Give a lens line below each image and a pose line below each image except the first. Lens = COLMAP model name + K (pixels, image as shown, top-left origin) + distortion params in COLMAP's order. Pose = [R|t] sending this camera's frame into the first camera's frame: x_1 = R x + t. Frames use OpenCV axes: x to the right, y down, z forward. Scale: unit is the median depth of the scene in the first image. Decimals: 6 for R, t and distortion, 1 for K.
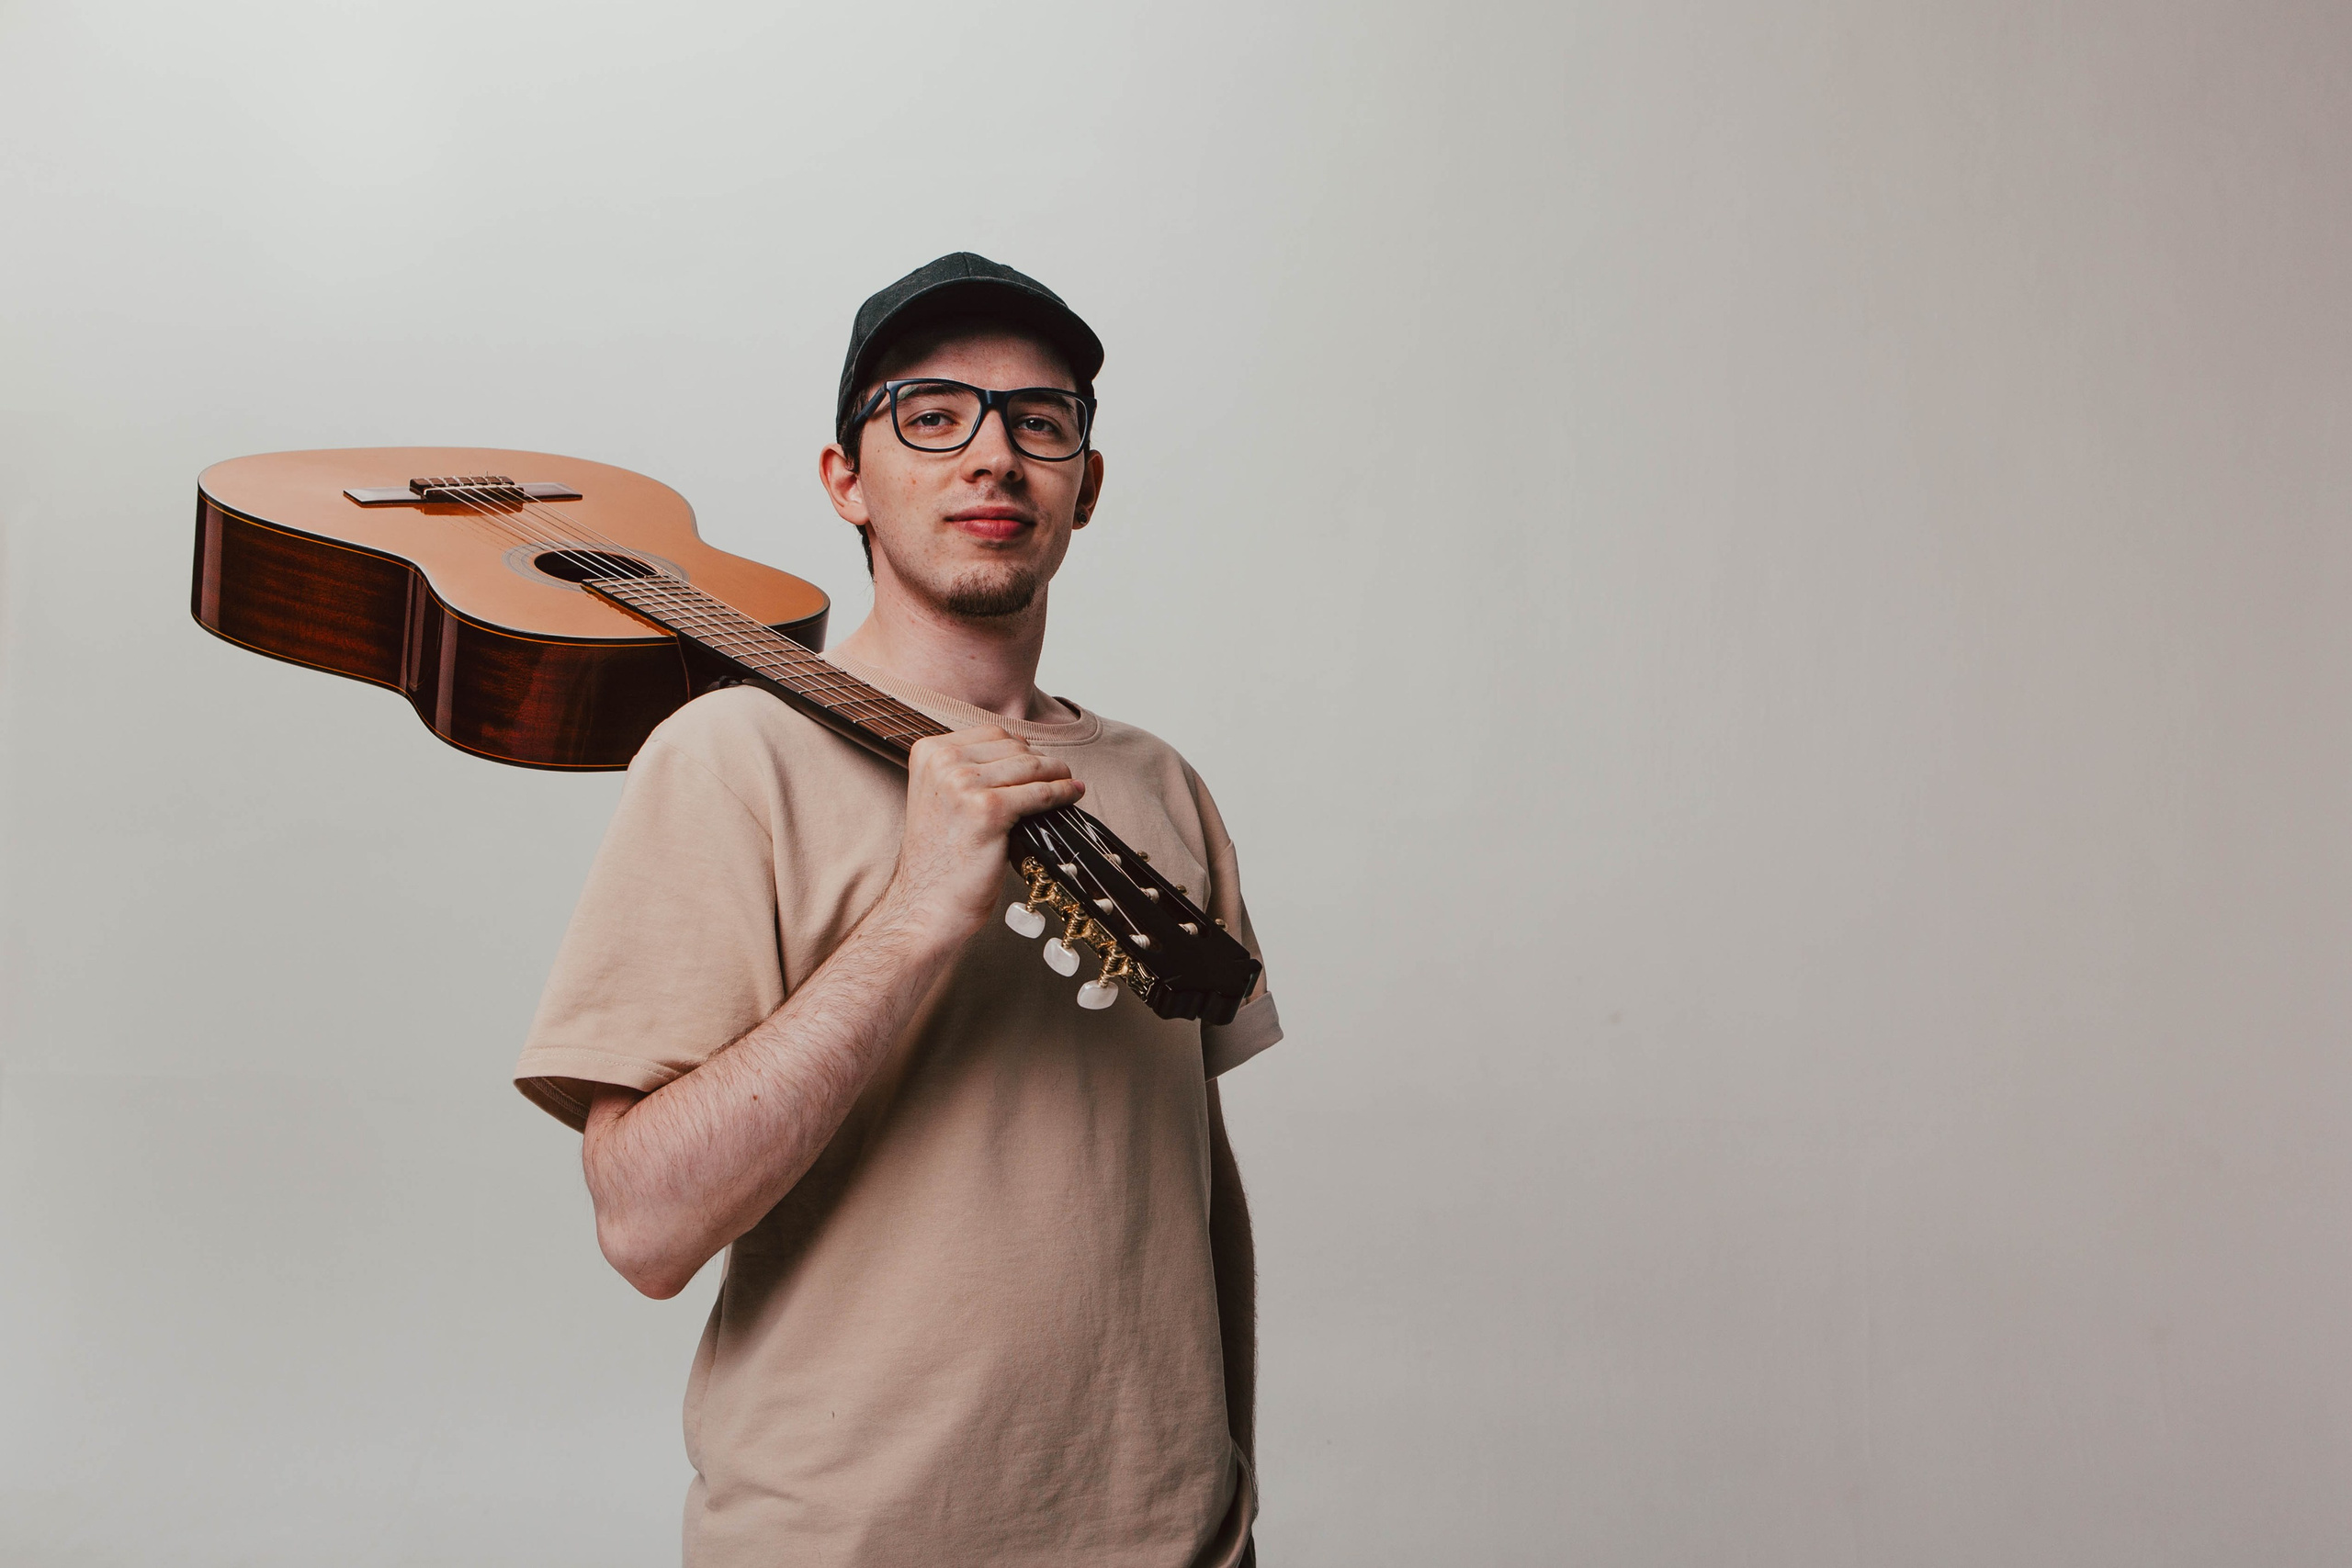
lens RADIAL K [[2348.6, 0, 1183.2], [0, 2348.6, 701.4], [0, 0, 1]] dist [-0.012782, -0.007656]
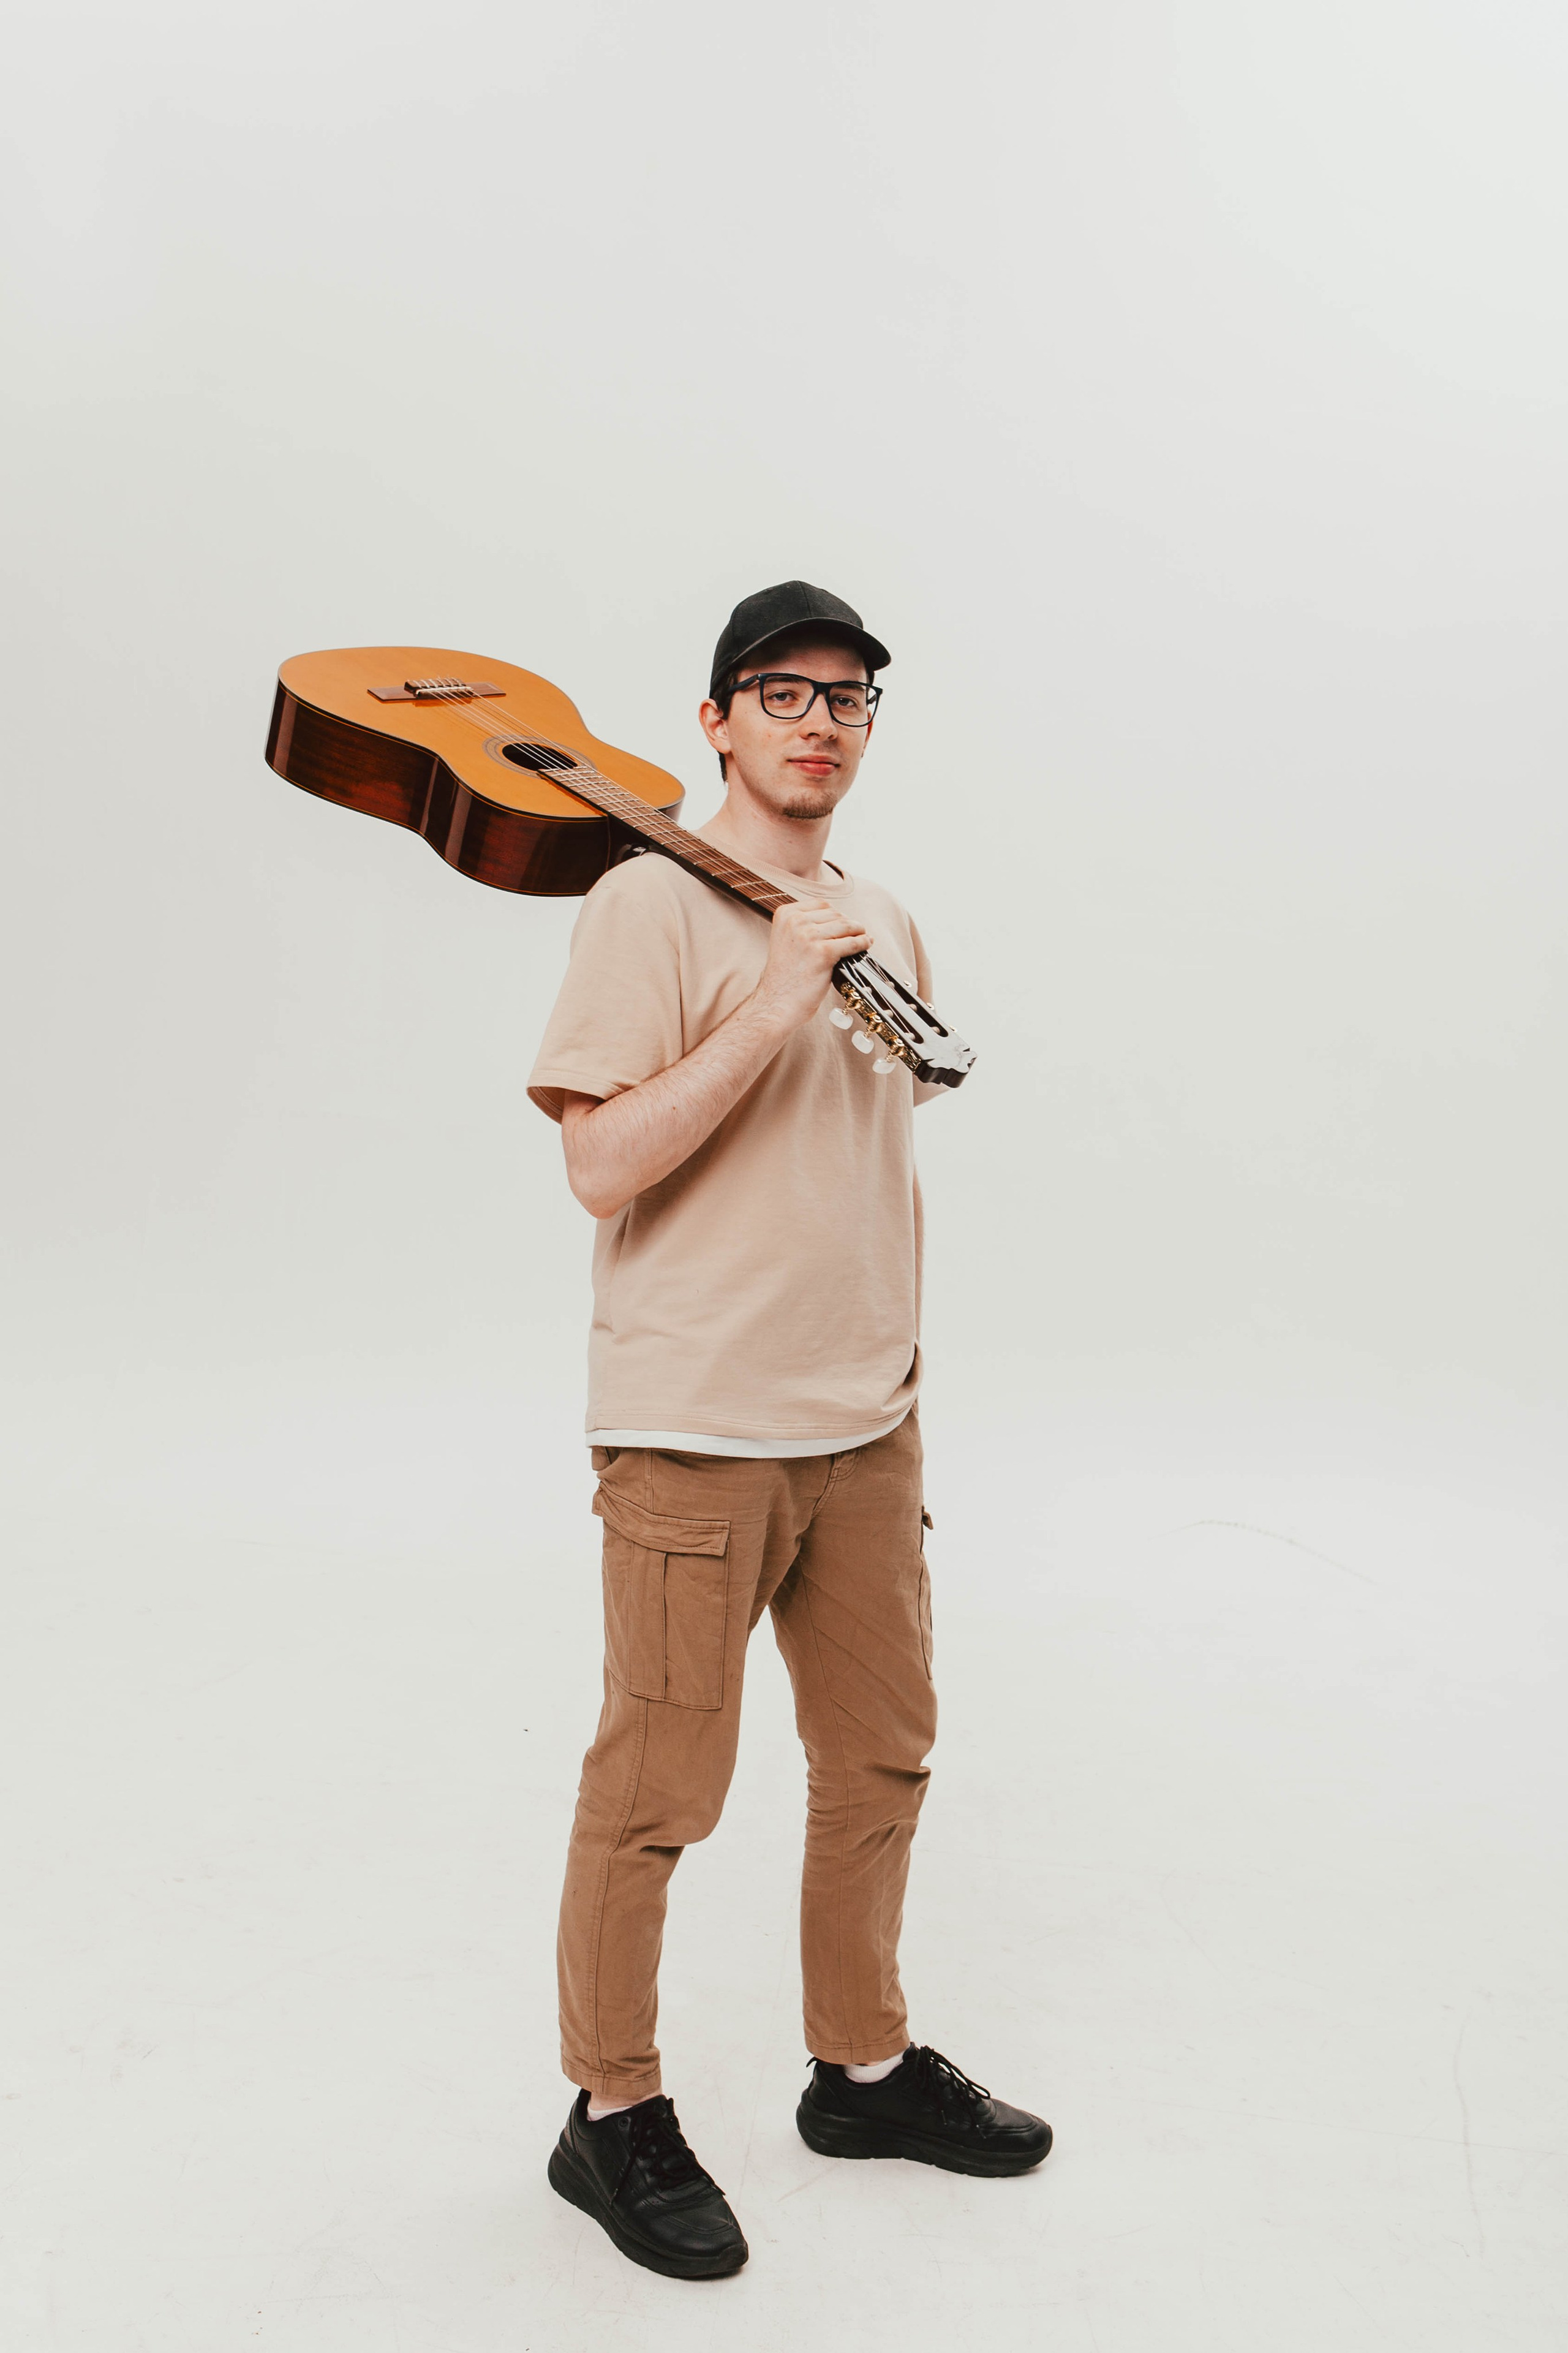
lens RADIAL K [[2323.3, 0, 755.1], [0, 2323.3, 1022.1], [0, 0, 1]] dist [-0.018793, 0.010791]
pose [[0.996900, 0.072323, 0.030995, -0.173945], [-0.075830, 0.988195, 0.133116, -0.120724], [-0.021002, -0.135054, 0.990616, -0.659047]]
